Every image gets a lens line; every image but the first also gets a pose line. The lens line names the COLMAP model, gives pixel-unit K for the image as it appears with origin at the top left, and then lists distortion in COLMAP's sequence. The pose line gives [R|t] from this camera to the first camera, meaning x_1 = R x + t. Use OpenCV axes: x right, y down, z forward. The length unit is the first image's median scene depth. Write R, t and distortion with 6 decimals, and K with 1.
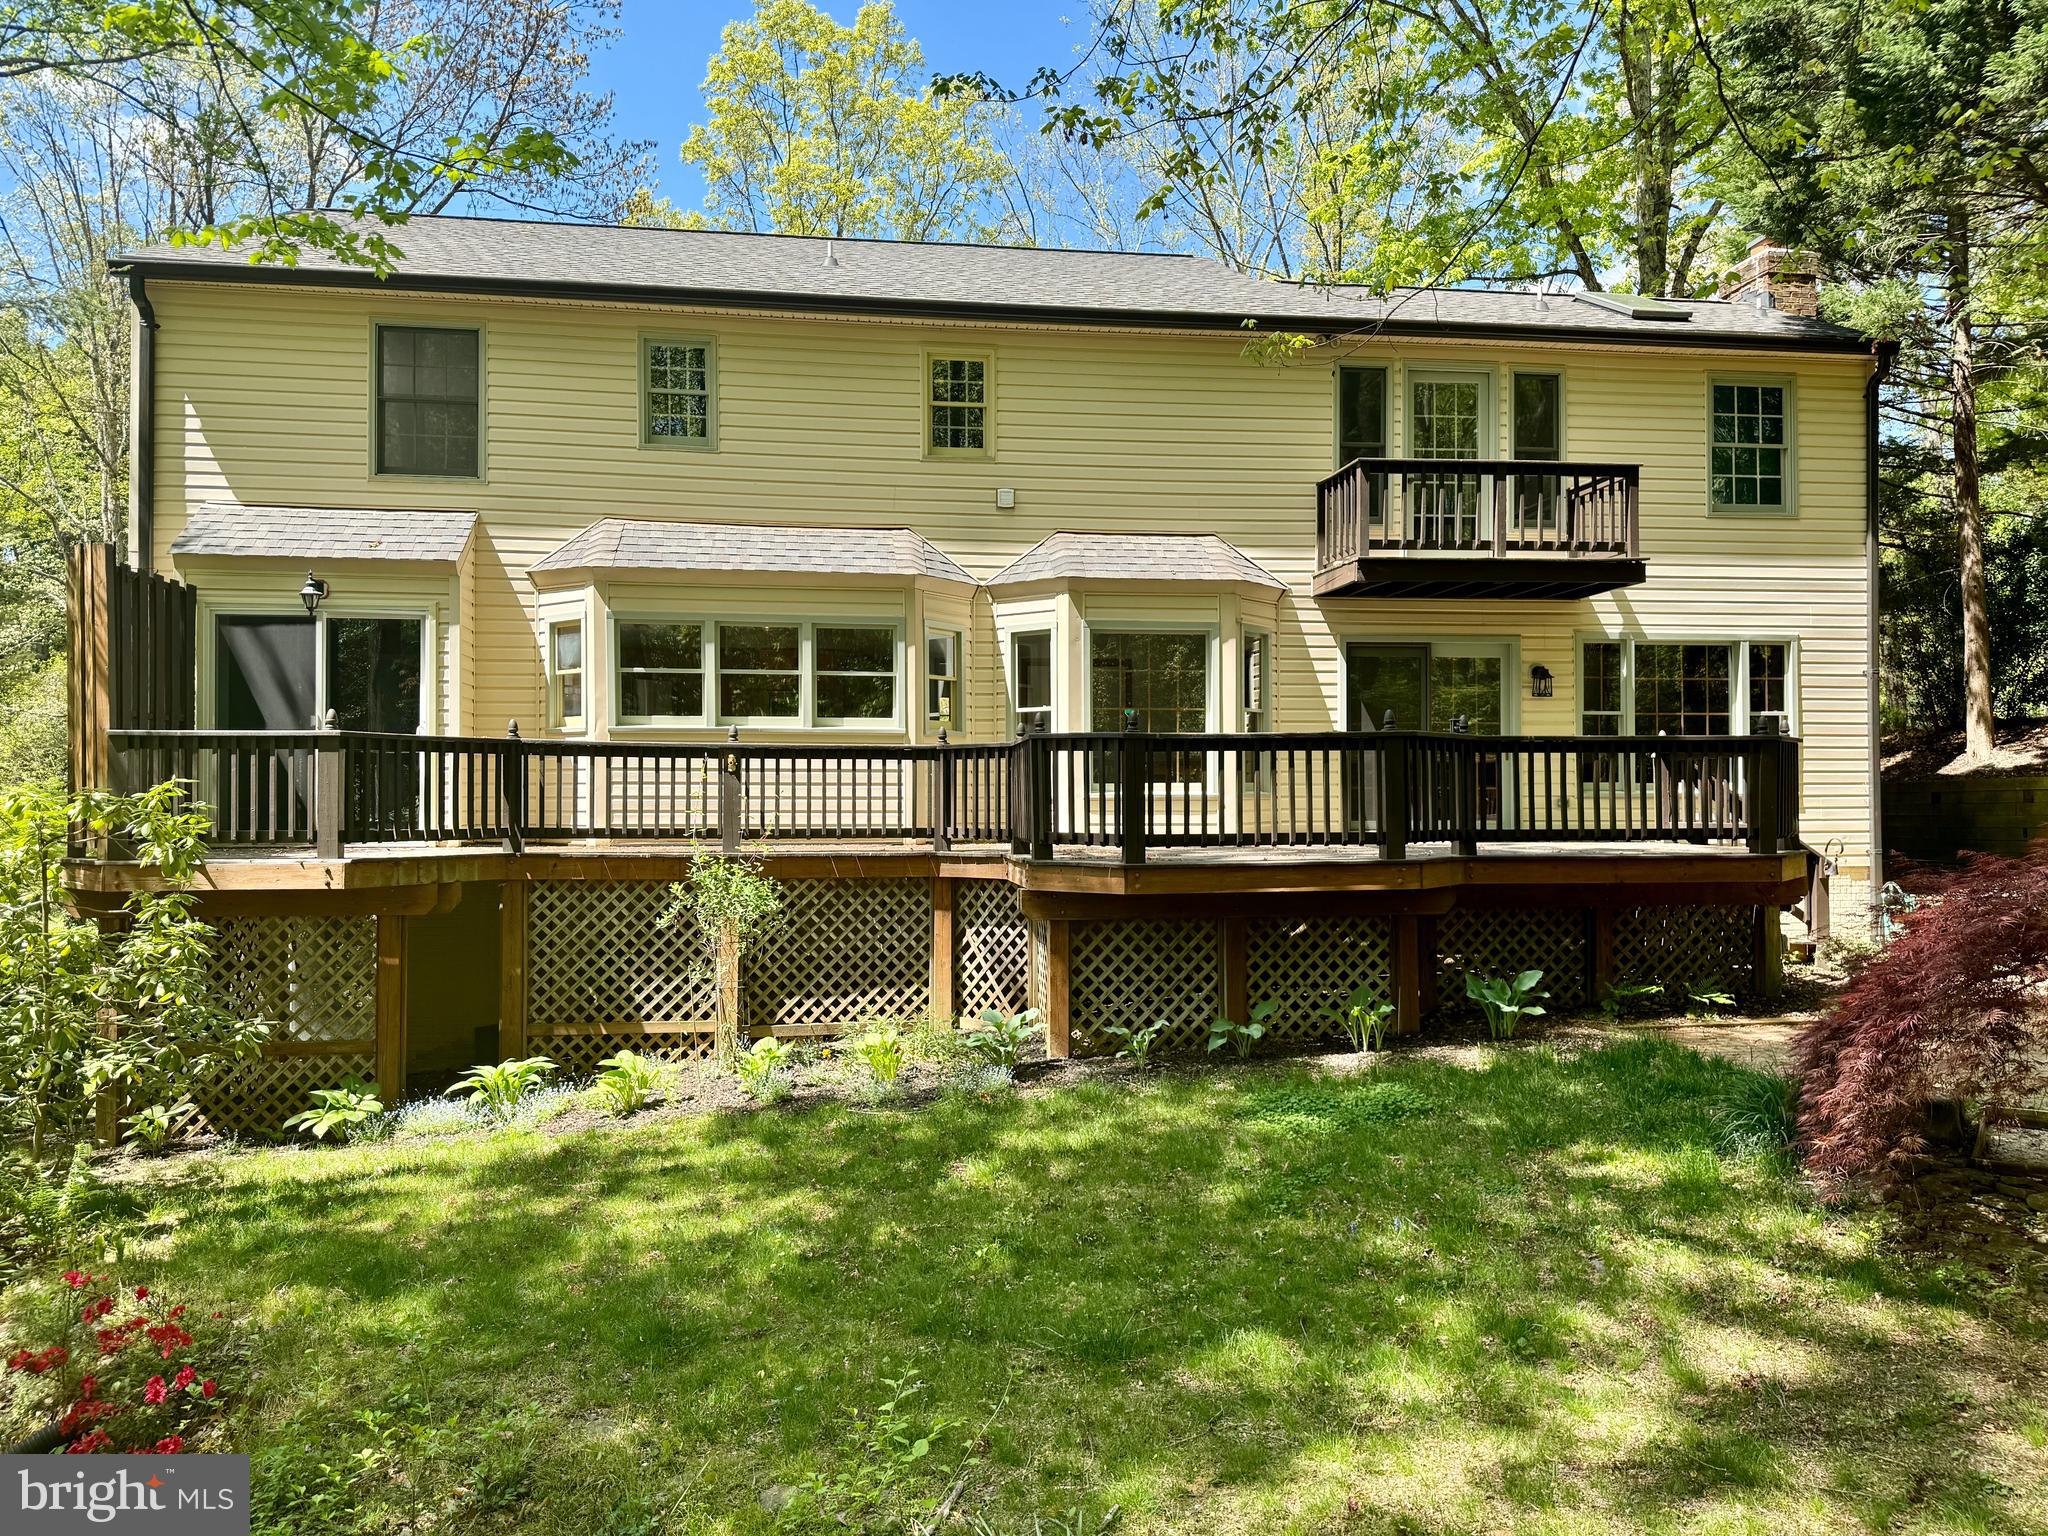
lens RADIAL K [[1411.3, 0, 1022.0], [0, 1411.3, 775.7], [0, 0, 1]] dist [0.040434, -0.013116]
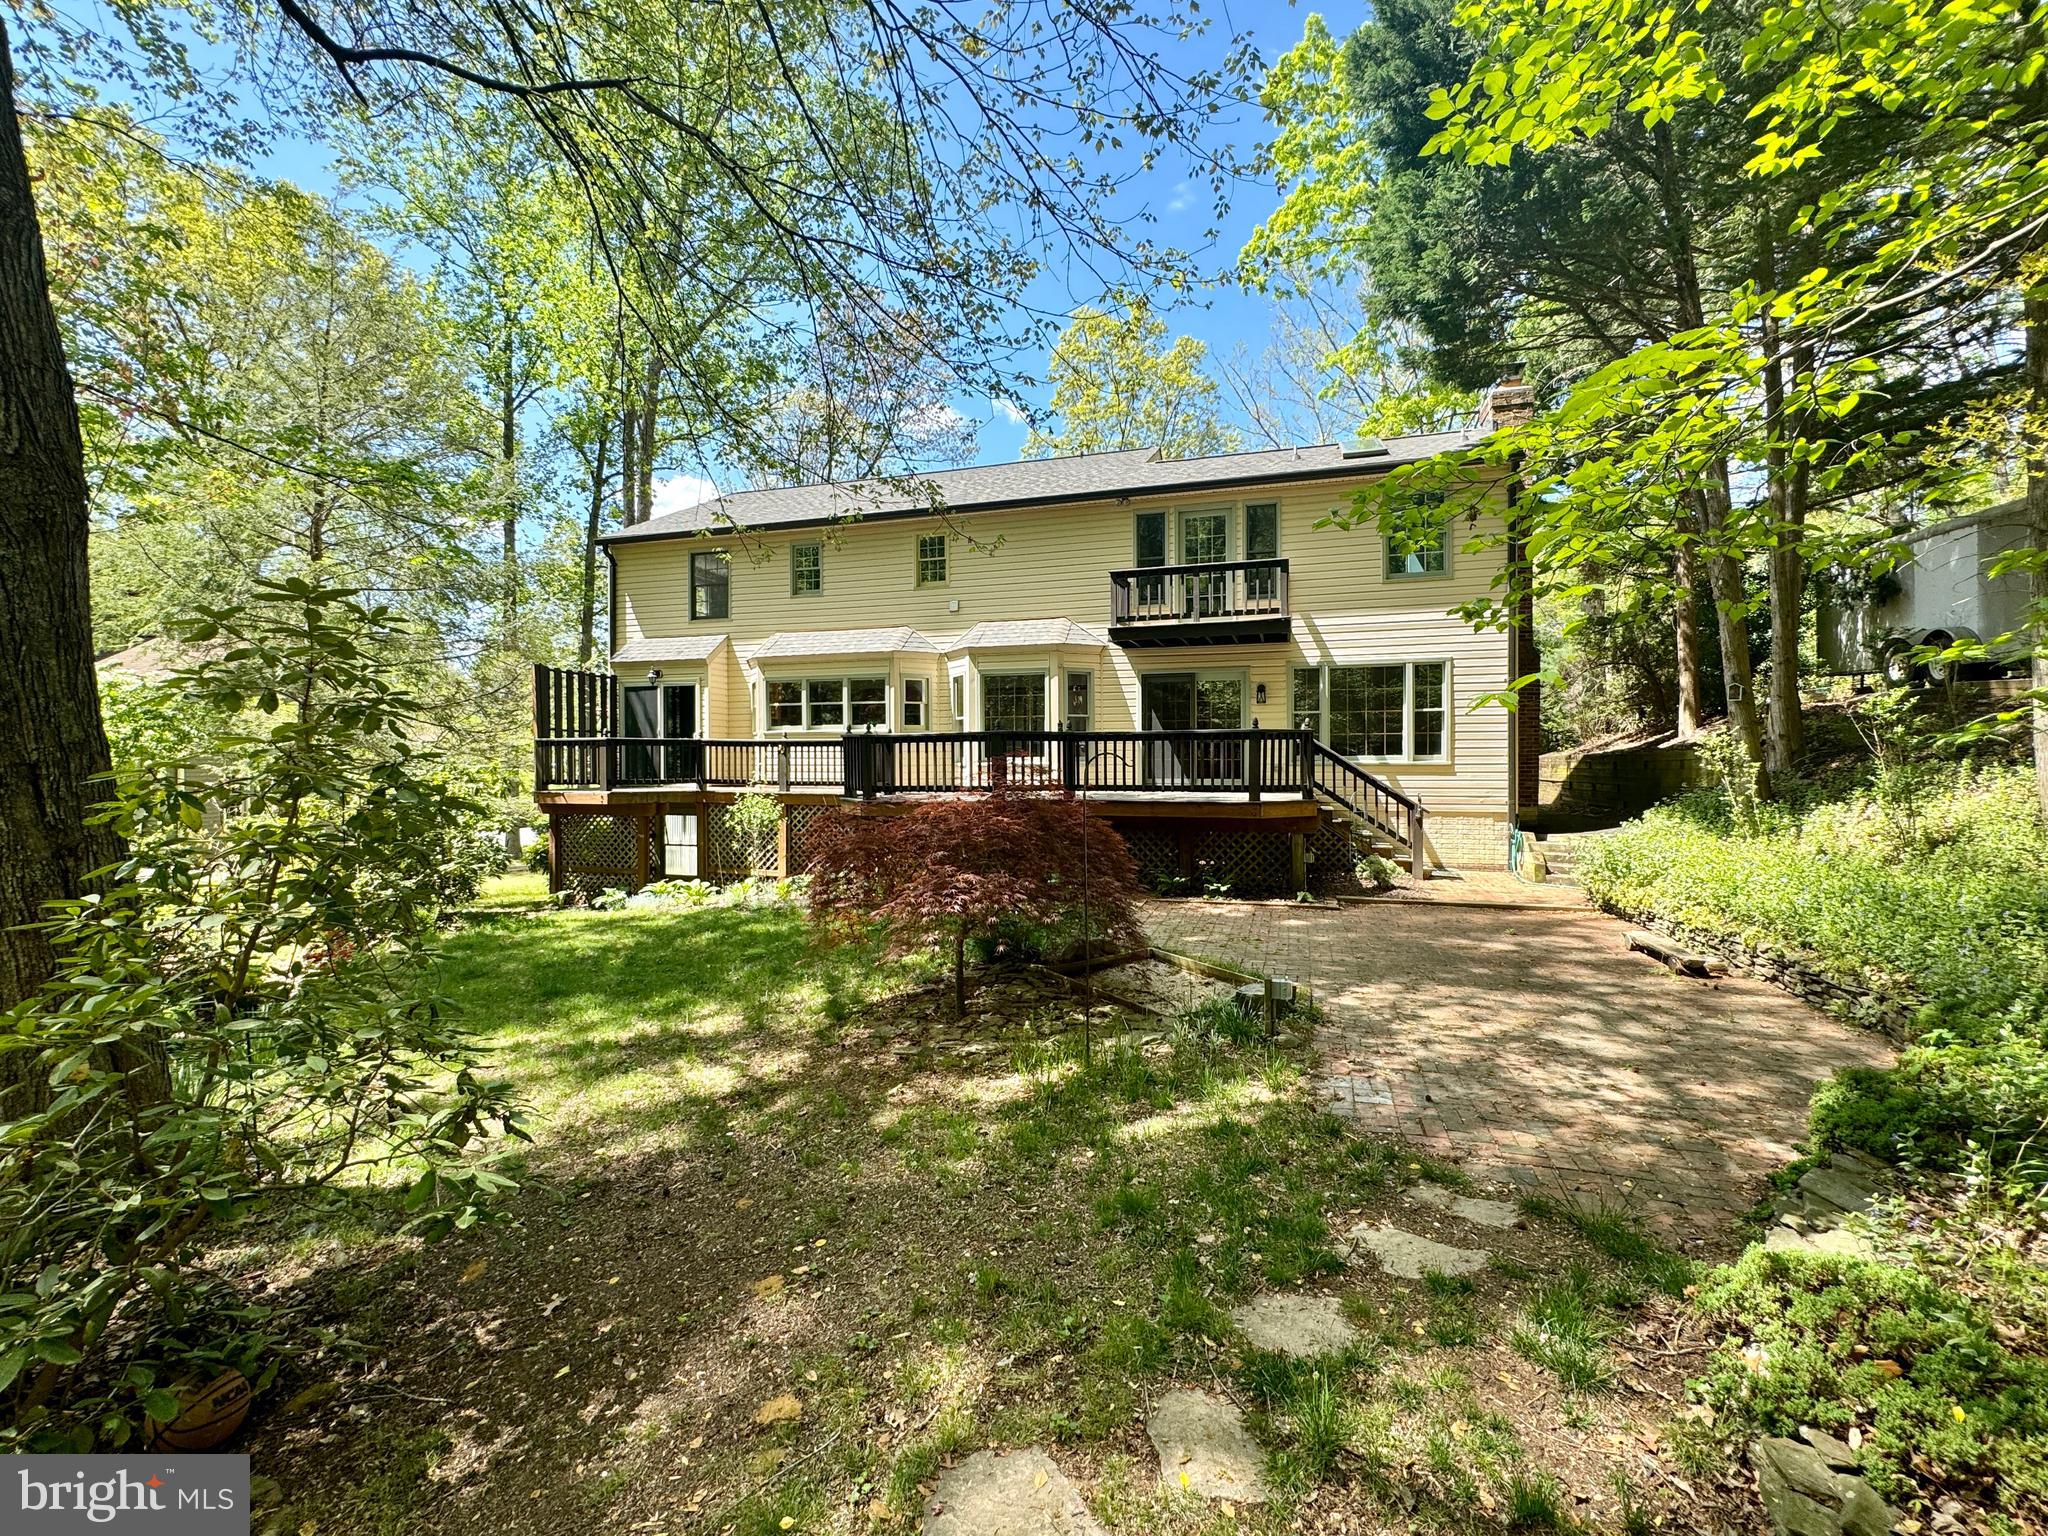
lens RADIAL K [[834.1, 0, 1017.8], [0, 834.1, 756.5], [0, 0, 1]] dist [-0.001778, 0.000163]
pose [[0.908109, -0.002330, -0.418727, 0.550432], [0.006222, 0.999949, 0.007931, -0.004304], [0.418687, -0.009807, 0.908078, 0.015698]]
